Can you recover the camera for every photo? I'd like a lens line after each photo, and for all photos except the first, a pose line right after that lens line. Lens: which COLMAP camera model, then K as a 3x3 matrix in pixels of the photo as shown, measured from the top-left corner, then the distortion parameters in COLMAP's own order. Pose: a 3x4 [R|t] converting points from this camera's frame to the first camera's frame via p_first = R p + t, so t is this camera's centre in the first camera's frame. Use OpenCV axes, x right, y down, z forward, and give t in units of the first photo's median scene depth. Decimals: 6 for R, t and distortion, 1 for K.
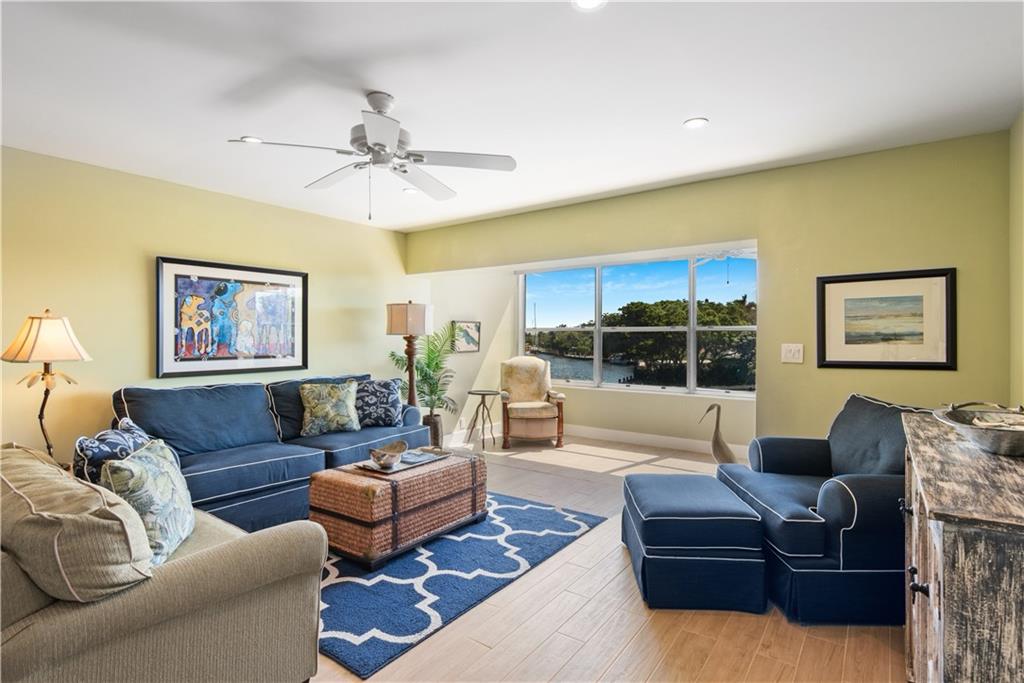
lens RADIAL K [[522.8, 0, 512.0], [0, 522.8, 341.5], [0, 0, 1]] dist [-0.033766, -0.000138]
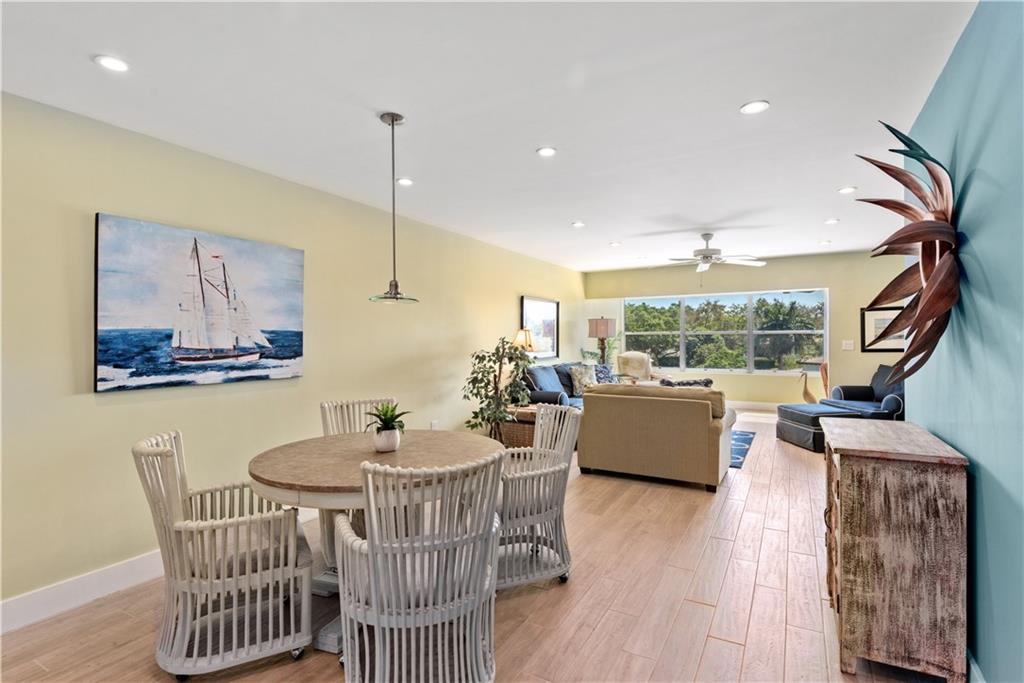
lens RADIAL K [[509.4, 0, 512.0], [0, 509.4, 341.5], [0, 0, 1]] dist [0.000618, -0.000496]
pose [[0.992705, -0.007341, 0.120344, -0.527062], [0.007759, 0.999965, -0.003007, 0.001989], [-0.120317, 0.003919, 0.992728, -0.433157]]
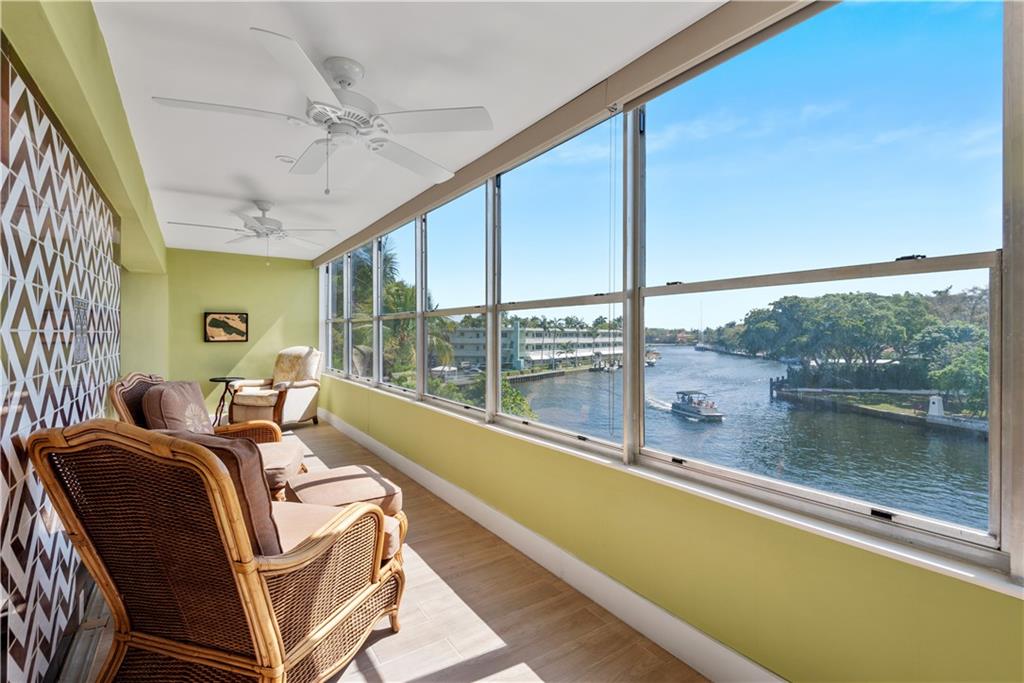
lens RADIAL K [[476.6, 0, 512.0], [0, 476.6, 341.5], [0, 0, 1]] dist [-0.000841, -0.000100]
pose [[0.934201, 0.007811, -0.356661, 0.806066], [-0.005094, 0.999950, 0.008556, 0.008655], [0.356710, -0.006176, 0.934195, 0.283912]]
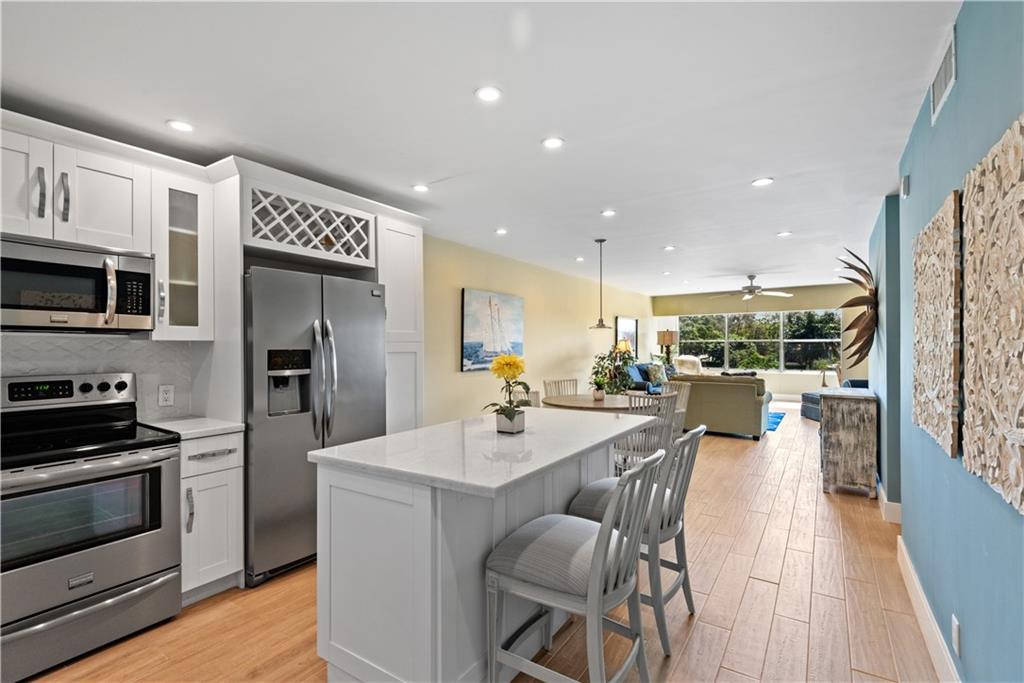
lens RADIAL K [[473.7, 0, 498.5], [0, 473.7, 348.9], [0, 0, 1]] dist [-0.000924, 0.000044]
pose [[0.999793, -0.006299, 0.019329, -0.755981], [0.006302, 0.999980, -0.000065, 0.000434], [-0.019328, 0.000186, 0.999813, -0.799023]]
